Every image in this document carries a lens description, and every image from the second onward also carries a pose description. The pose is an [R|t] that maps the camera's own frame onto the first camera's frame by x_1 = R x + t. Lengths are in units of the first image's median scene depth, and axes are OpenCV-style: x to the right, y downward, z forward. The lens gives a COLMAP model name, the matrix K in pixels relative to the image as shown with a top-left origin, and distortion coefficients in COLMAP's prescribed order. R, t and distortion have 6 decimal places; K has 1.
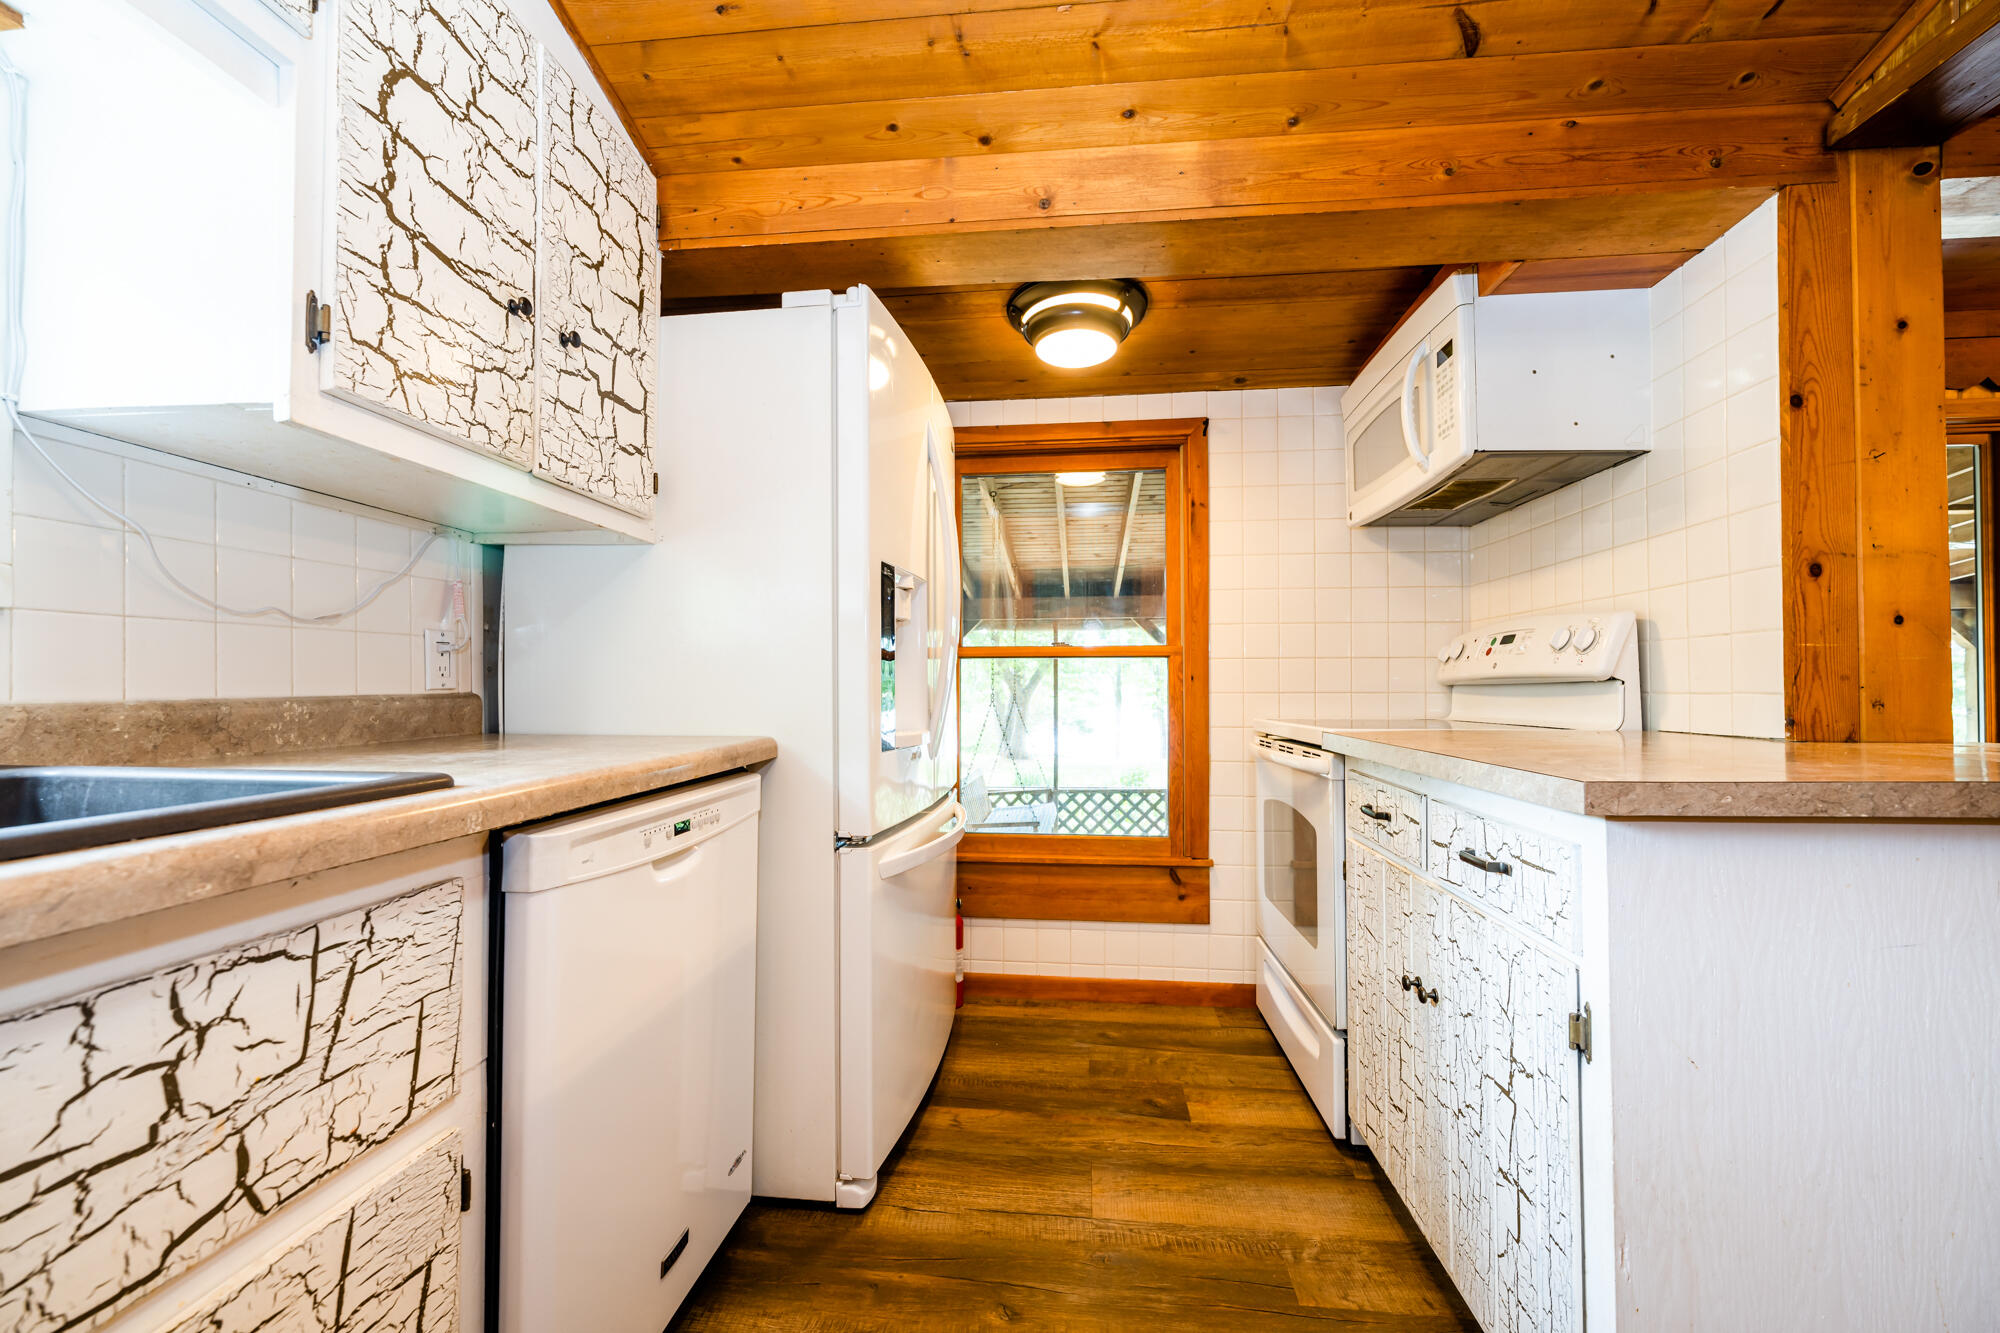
lens RADIAL K [[800.2, 0, 992.7], [0, 800.2, 677.4], [0, 0, 1]] dist [0.001913, -0.000149]
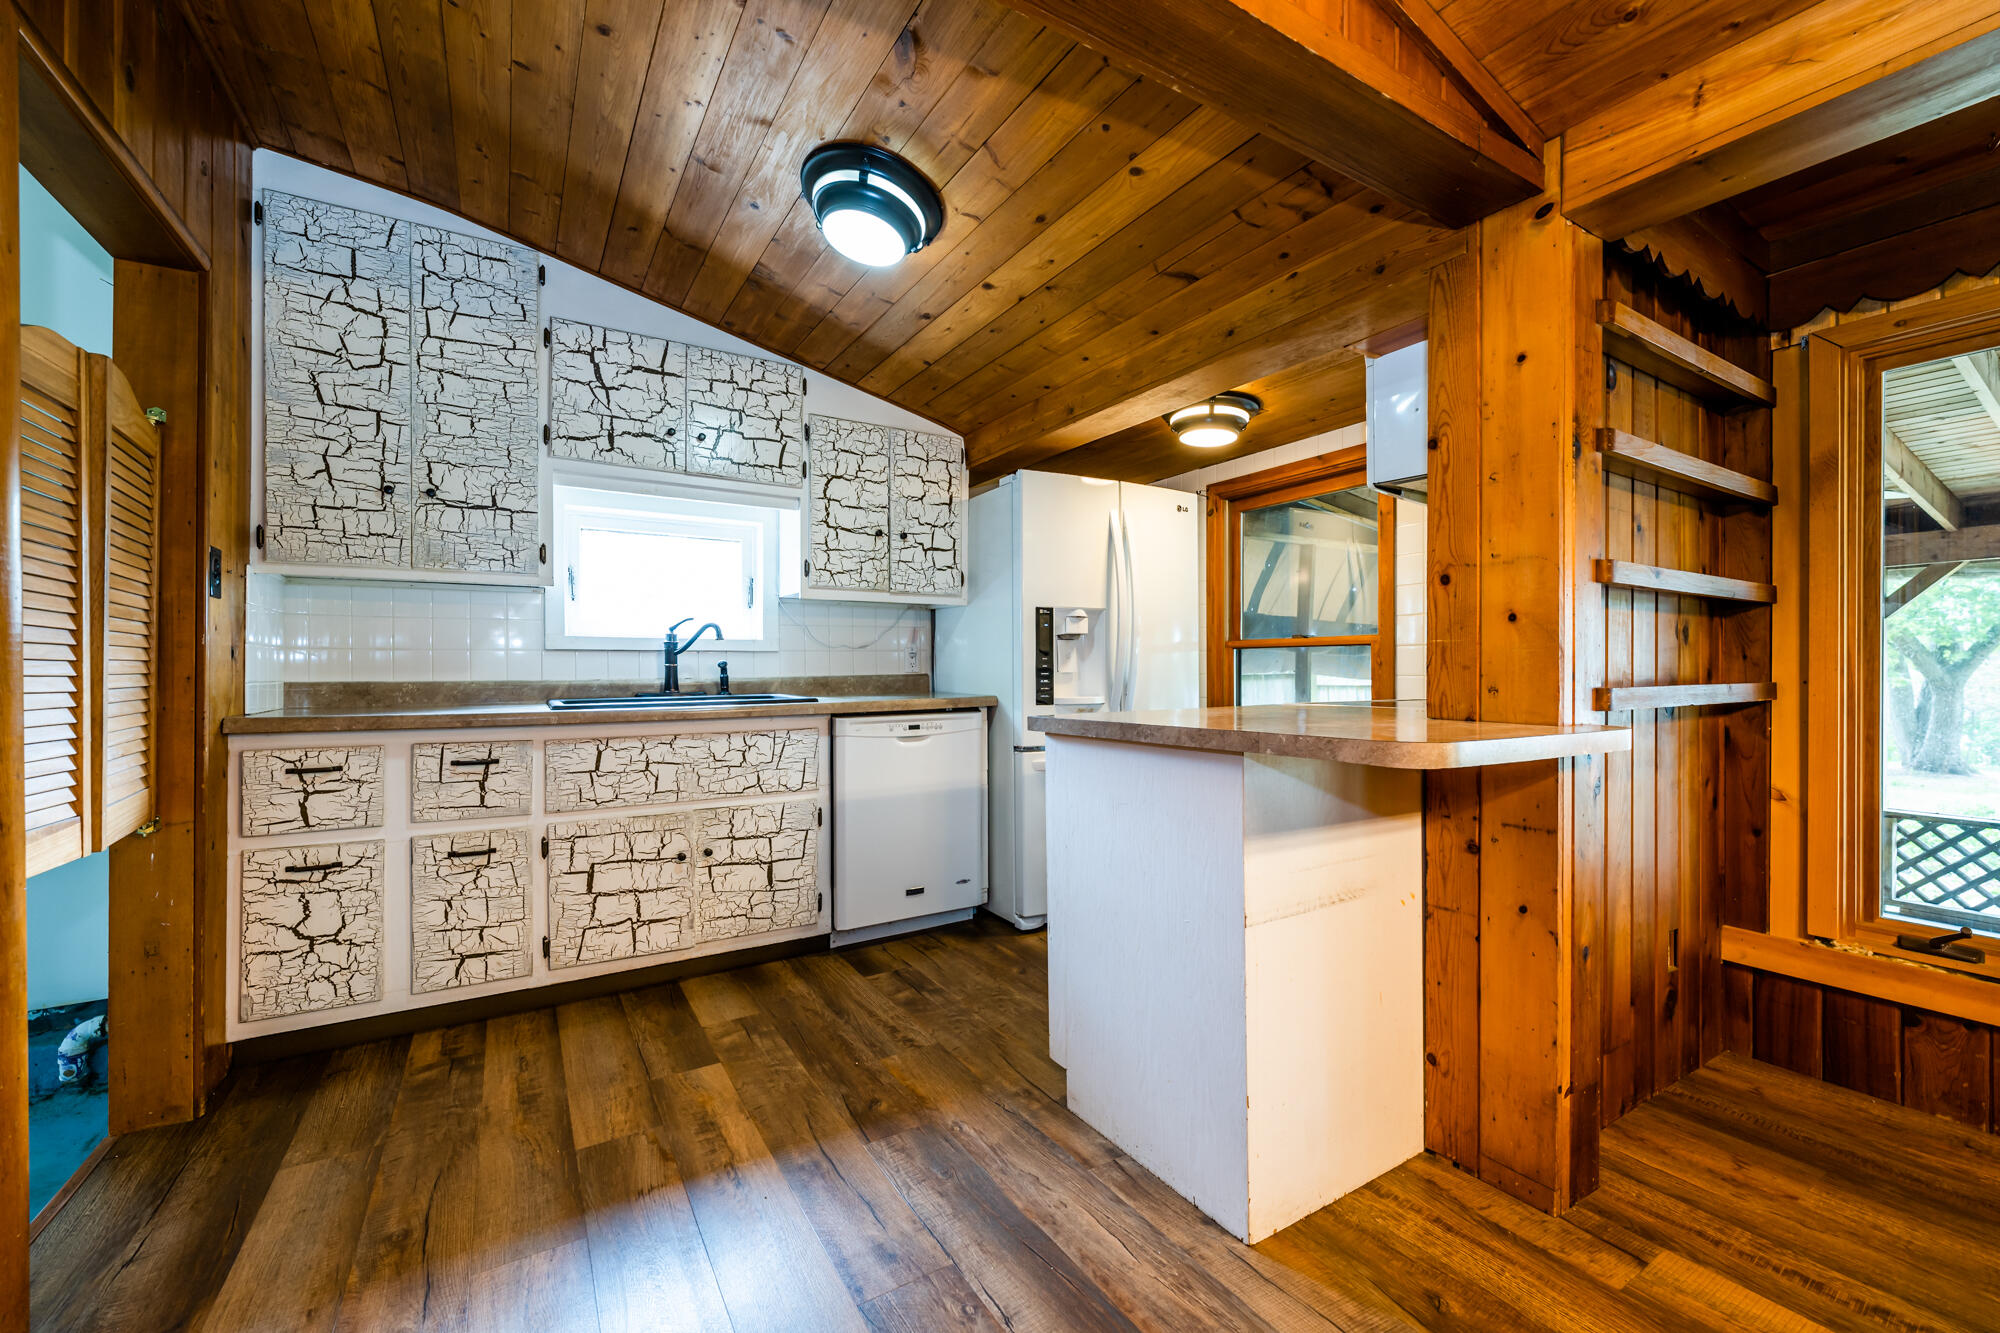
lens RADIAL K [[800.2, 0, 1000.7], [0, 800.2, 672.0], [0, 0, 1]] dist [0.001913, -0.000149]
pose [[0.605767, 0.003077, -0.795636, 1.602762], [0.013669, 0.999805, 0.014274, -0.019716], [0.795524, -0.019522, 0.605607, -0.291139]]
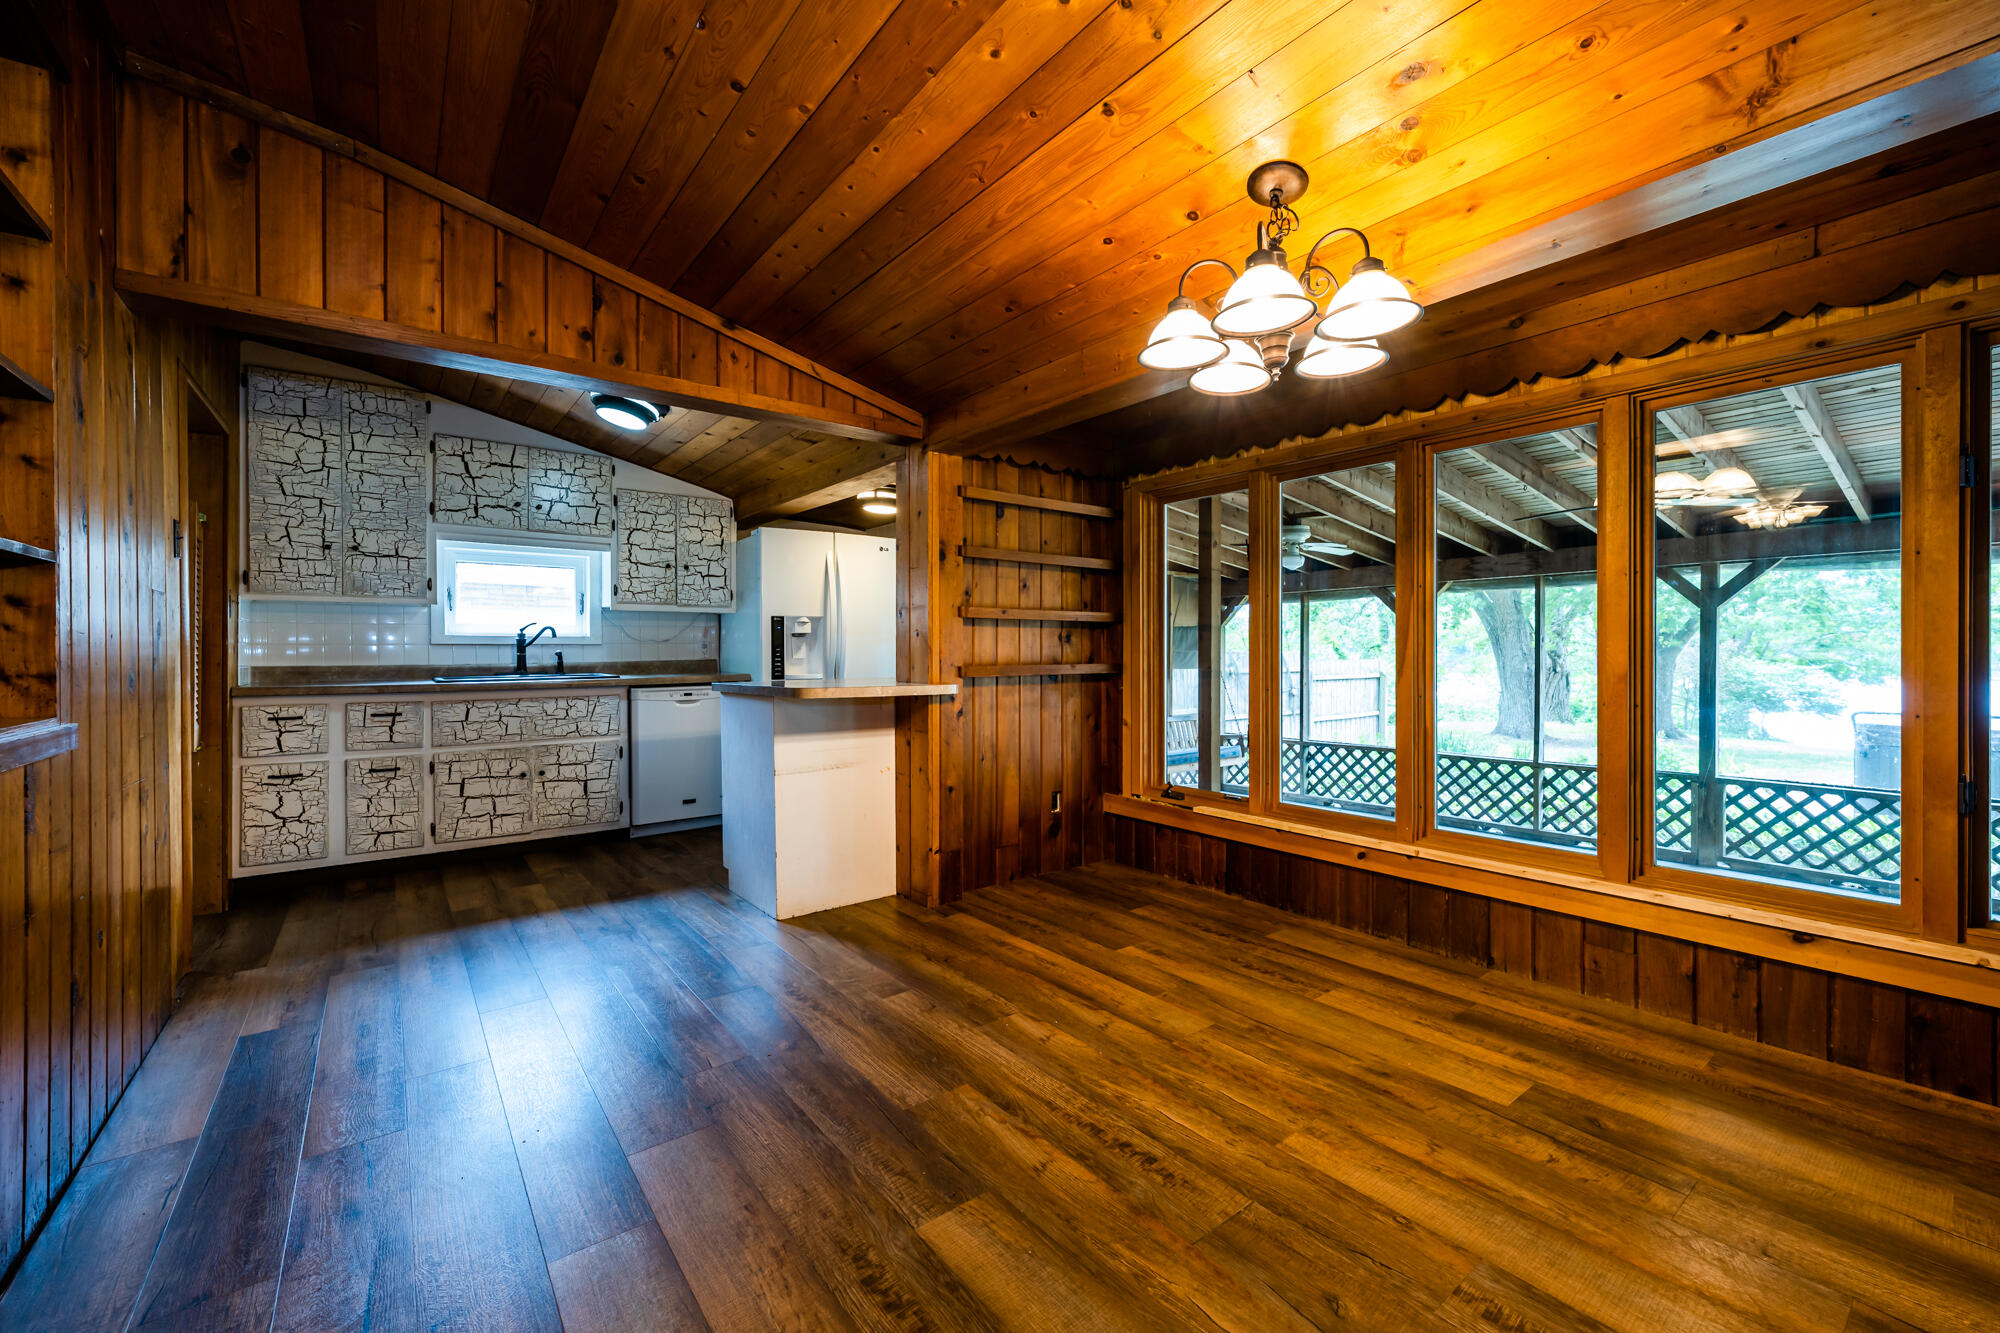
lens RADIAL K [[800.2, 0, 1002.4], [0, 800.2, 656.3], [0, 0, 1]] dist [0.001913, -0.000149]
pose [[0.687549, 0.003241, -0.726131, 3.121251], [0.014033, 0.999744, 0.017750, -0.041992], [0.726003, -0.022394, 0.687327, -0.515351]]
